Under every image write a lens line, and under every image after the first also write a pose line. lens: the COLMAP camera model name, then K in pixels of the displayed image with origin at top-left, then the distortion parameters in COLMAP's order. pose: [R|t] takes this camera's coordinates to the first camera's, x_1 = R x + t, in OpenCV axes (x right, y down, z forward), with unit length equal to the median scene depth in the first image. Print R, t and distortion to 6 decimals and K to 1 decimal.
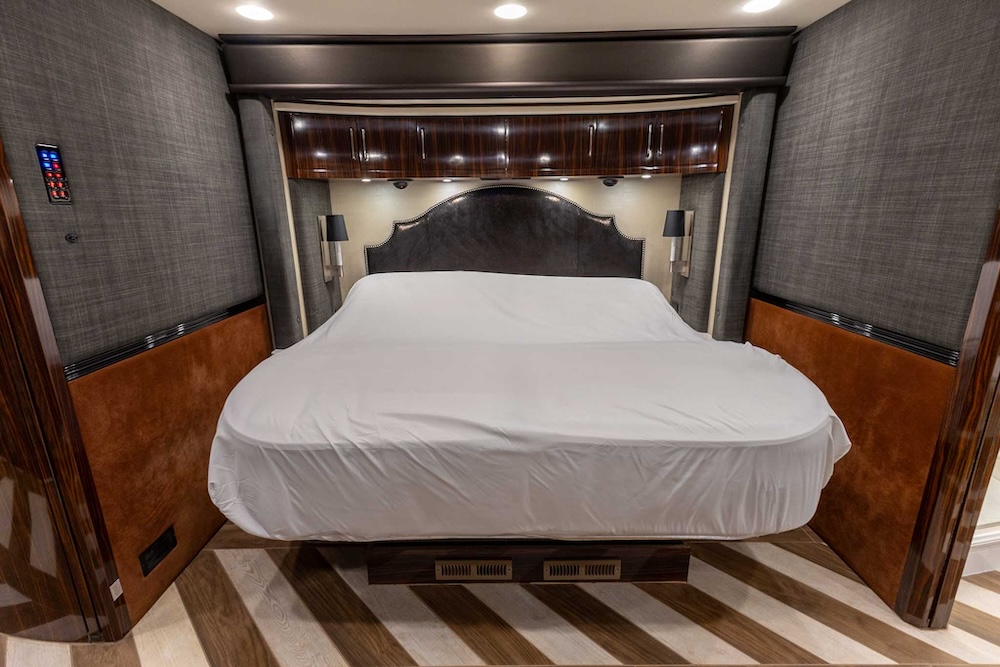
lens RADIAL K [[458.2, 0, 497.3], [0, 458.2, 331.9], [0, 0, 1]] dist [0.029144, -0.007707]
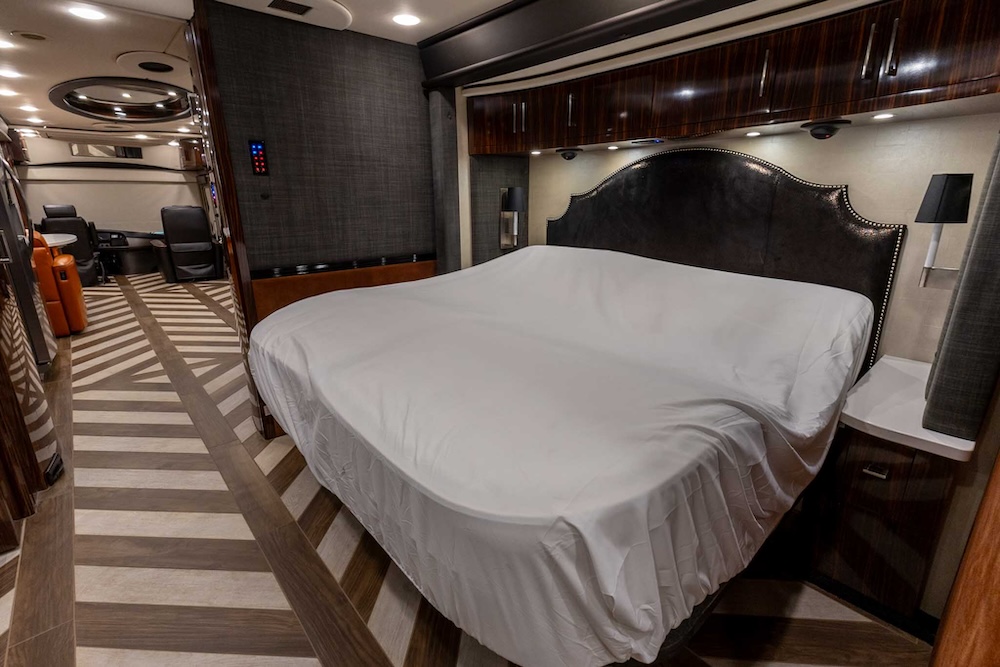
lens RADIAL K [[458.2, 0, 495.5], [0, 458.2, 332.8], [0, 0, 1]] dist [0.029144, -0.007707]
pose [[0.658298, 0.223971, -0.718666, 0.698973], [-0.196905, 0.972705, 0.122777, -0.067020], [0.726548, 0.060685, 0.684430, 0.365587]]
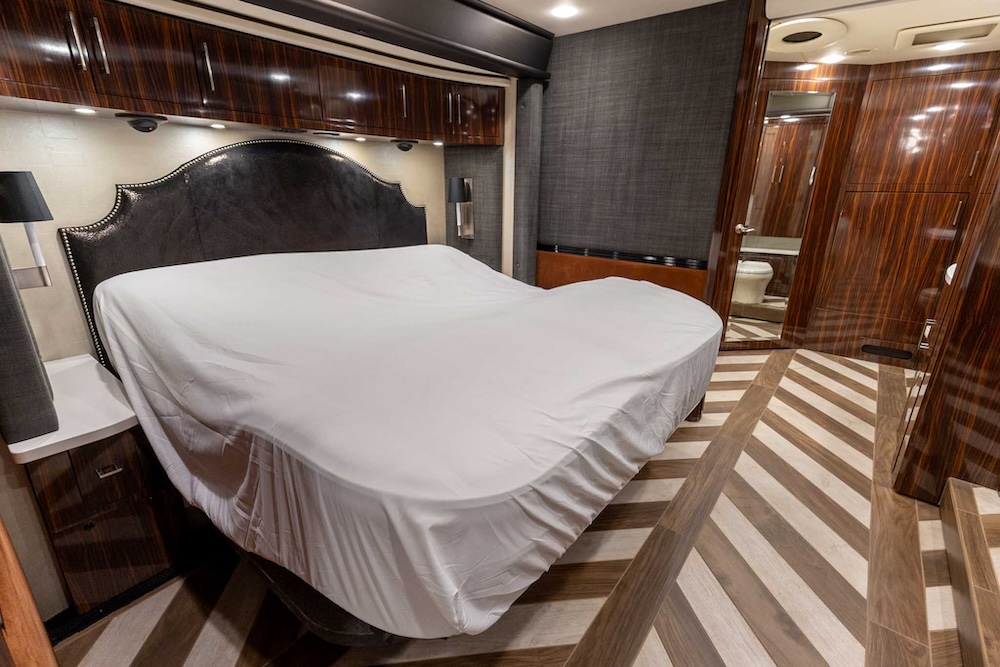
lens RADIAL K [[458.2, 0, 496.4], [0, 458.2, 331.8], [0, 0, 1]] dist [0.029144, -0.007707]
pose [[0.625315, -0.230351, 0.745600, -0.664800], [0.186398, 0.971874, 0.143930, -0.073966], [-0.757784, 0.048977, 0.650665, 0.356847]]
